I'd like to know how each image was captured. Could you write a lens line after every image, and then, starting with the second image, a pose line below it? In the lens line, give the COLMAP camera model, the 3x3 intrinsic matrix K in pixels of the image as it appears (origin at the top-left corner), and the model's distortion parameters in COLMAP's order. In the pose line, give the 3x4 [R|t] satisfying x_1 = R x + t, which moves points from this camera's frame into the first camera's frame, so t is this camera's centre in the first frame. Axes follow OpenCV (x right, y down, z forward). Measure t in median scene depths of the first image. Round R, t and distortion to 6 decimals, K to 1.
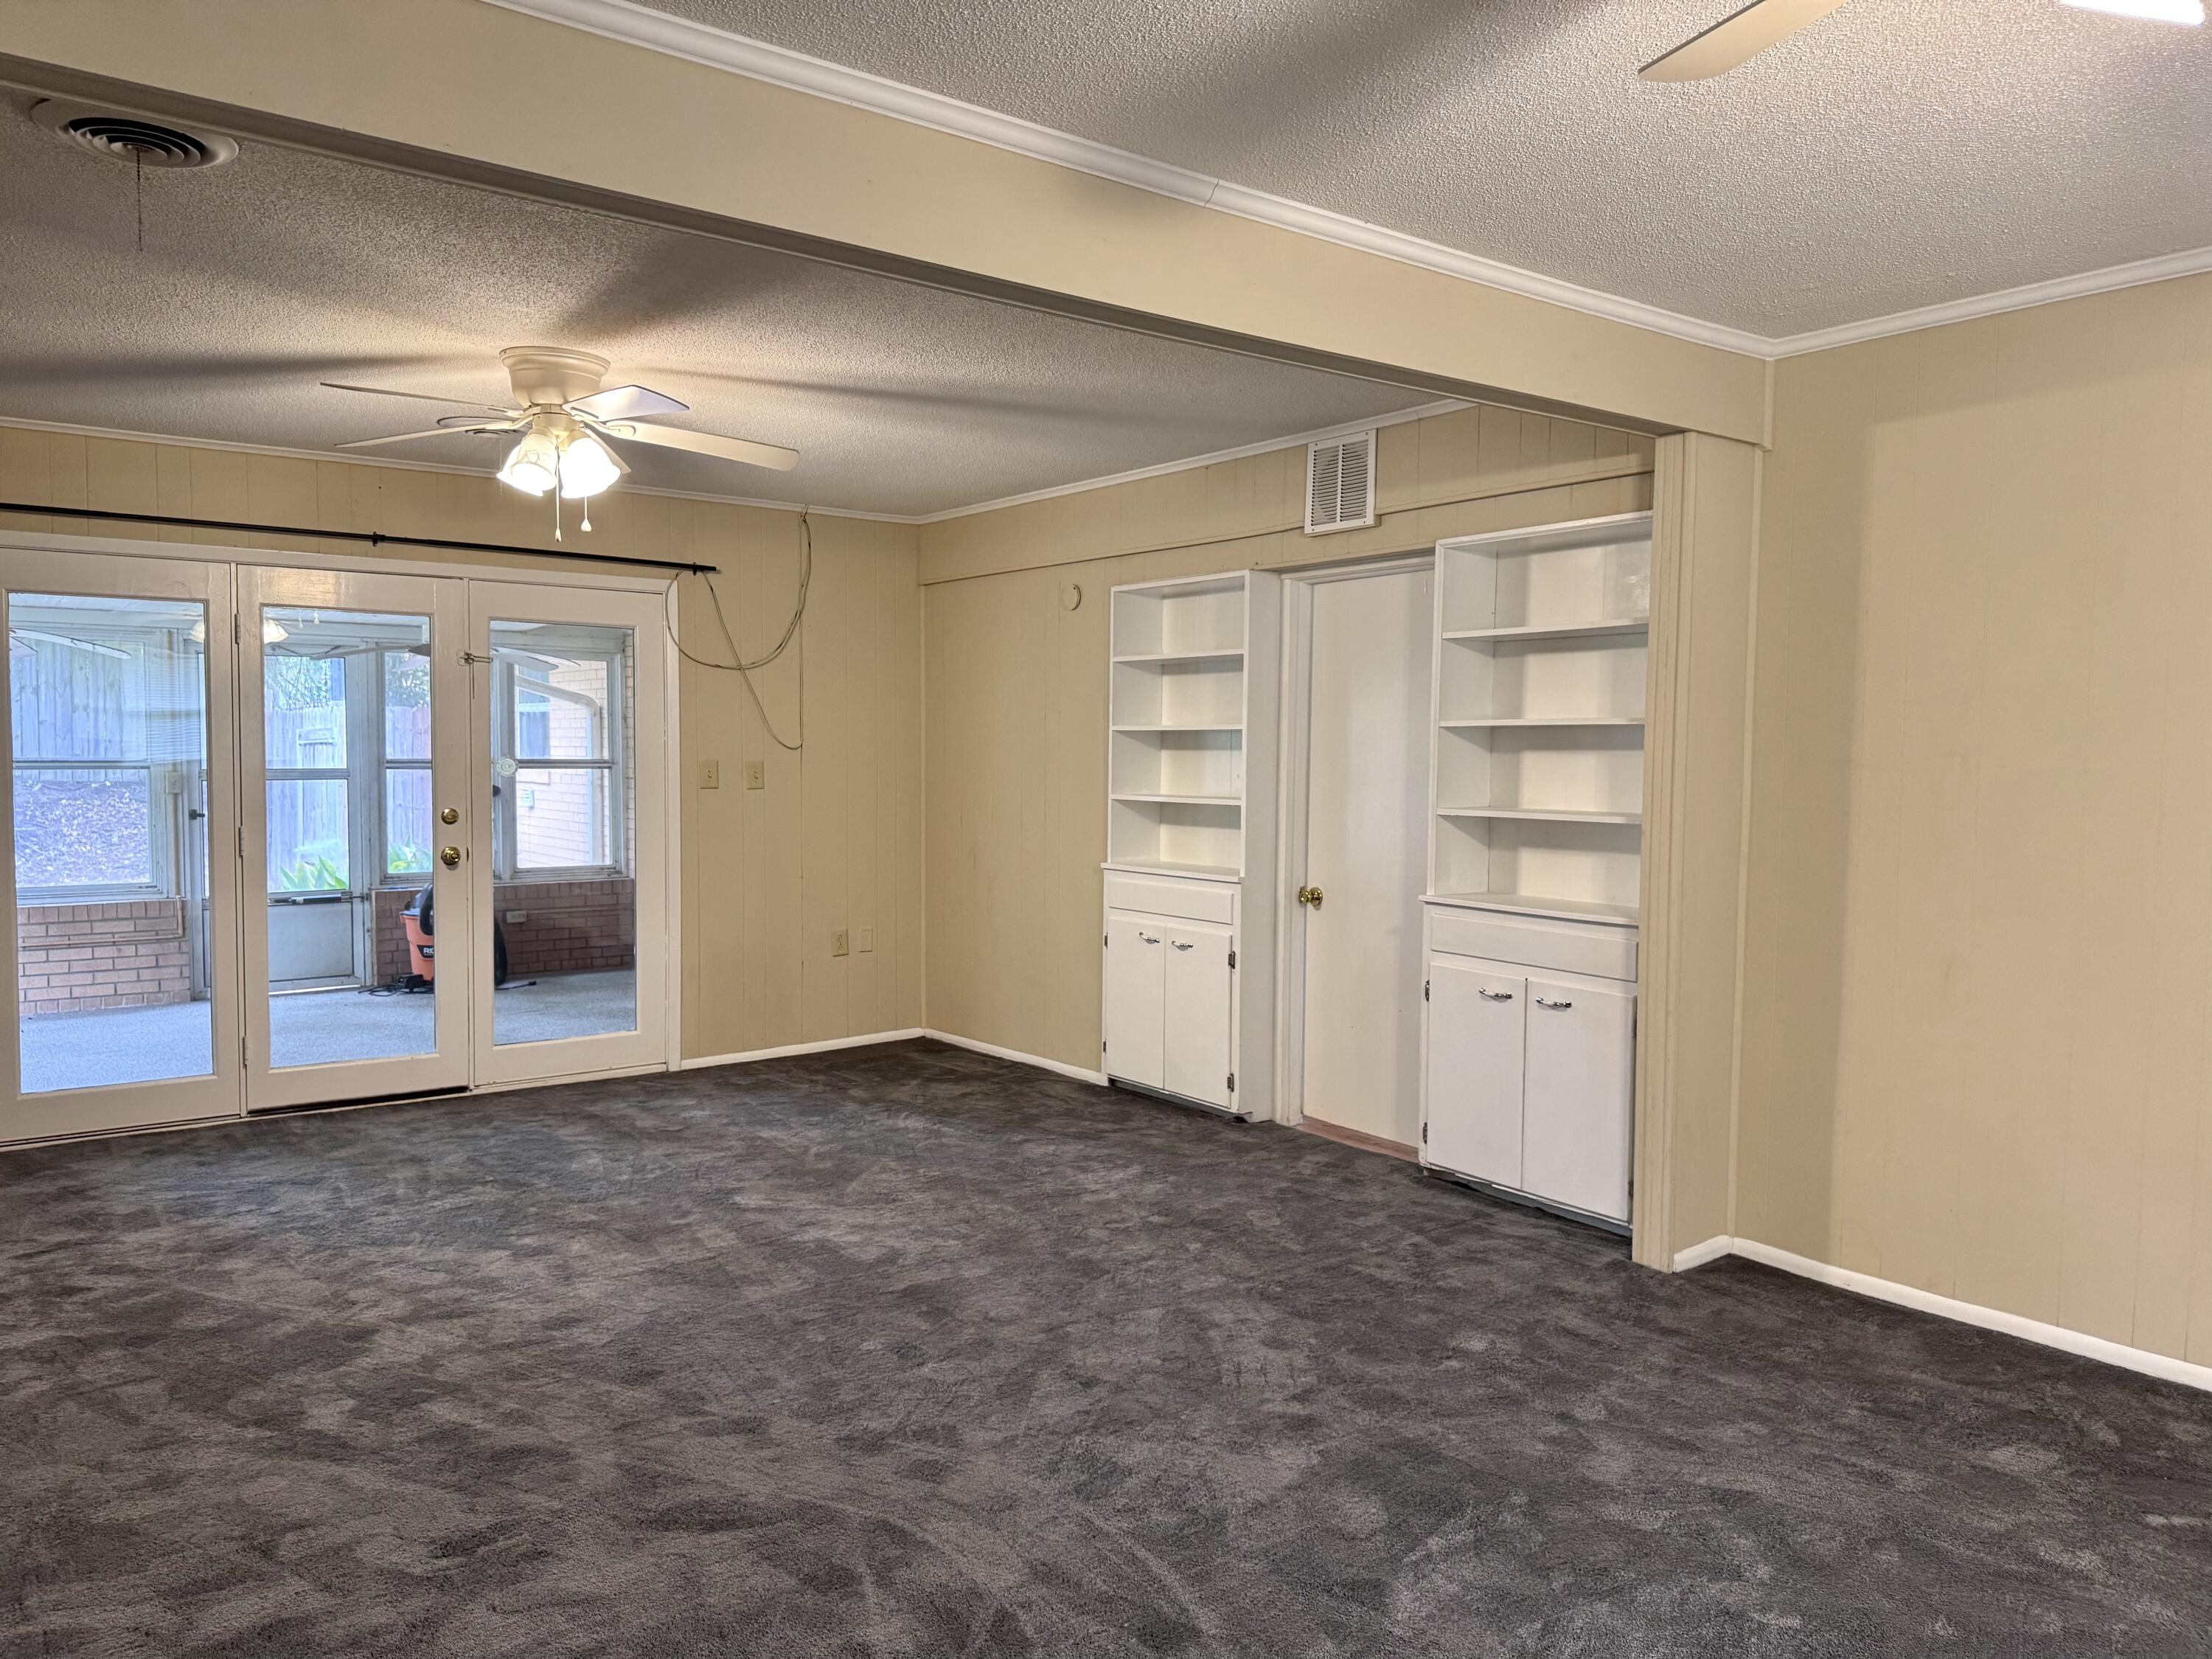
lens RADIAL K [[1562.8, 0, 1099.3], [0, 1562.8, 830.5], [0, 0, 1]] dist [0.042016, -0.041731]
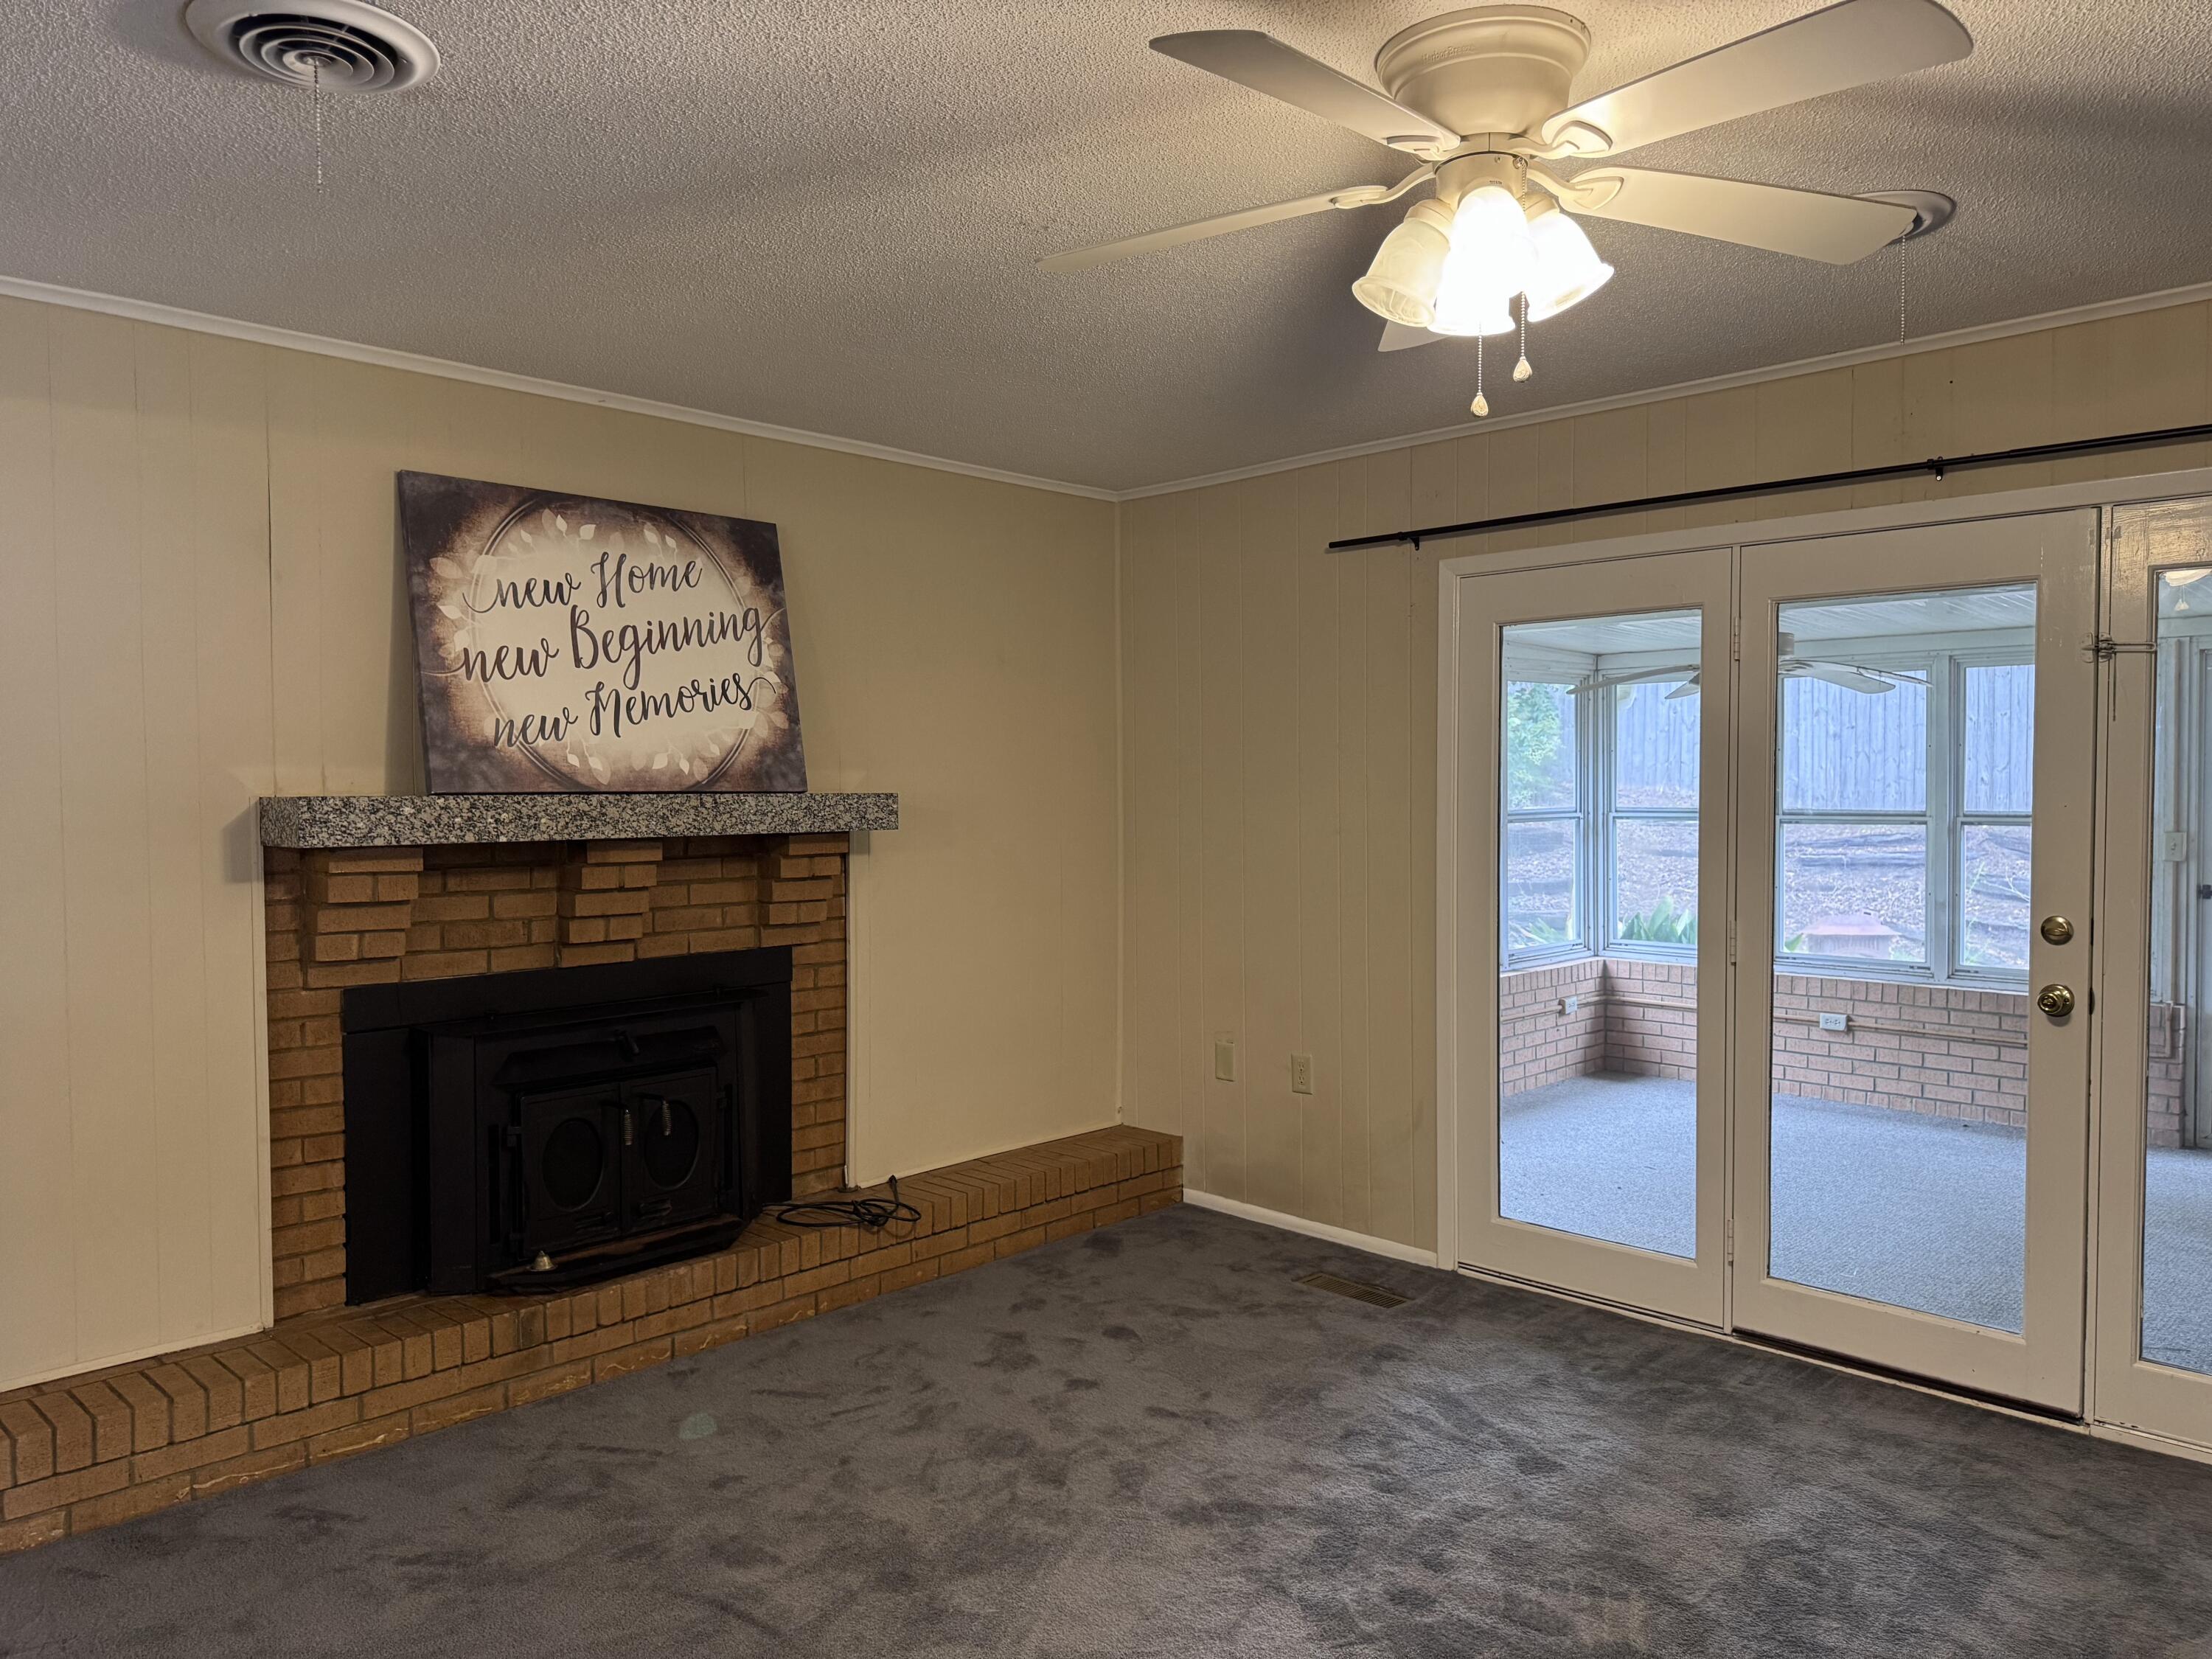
lens RADIAL K [[1562.8, 0, 1105.9], [0, 1562.8, 829.5], [0, 0, 1]] dist [0.042016, -0.041731]
pose [[0.141350, 0.020292, -0.989752, 0.129078], [-0.045126, 0.998883, 0.014035, -0.047922], [0.988931, 0.042680, 0.142108, 0.742598]]
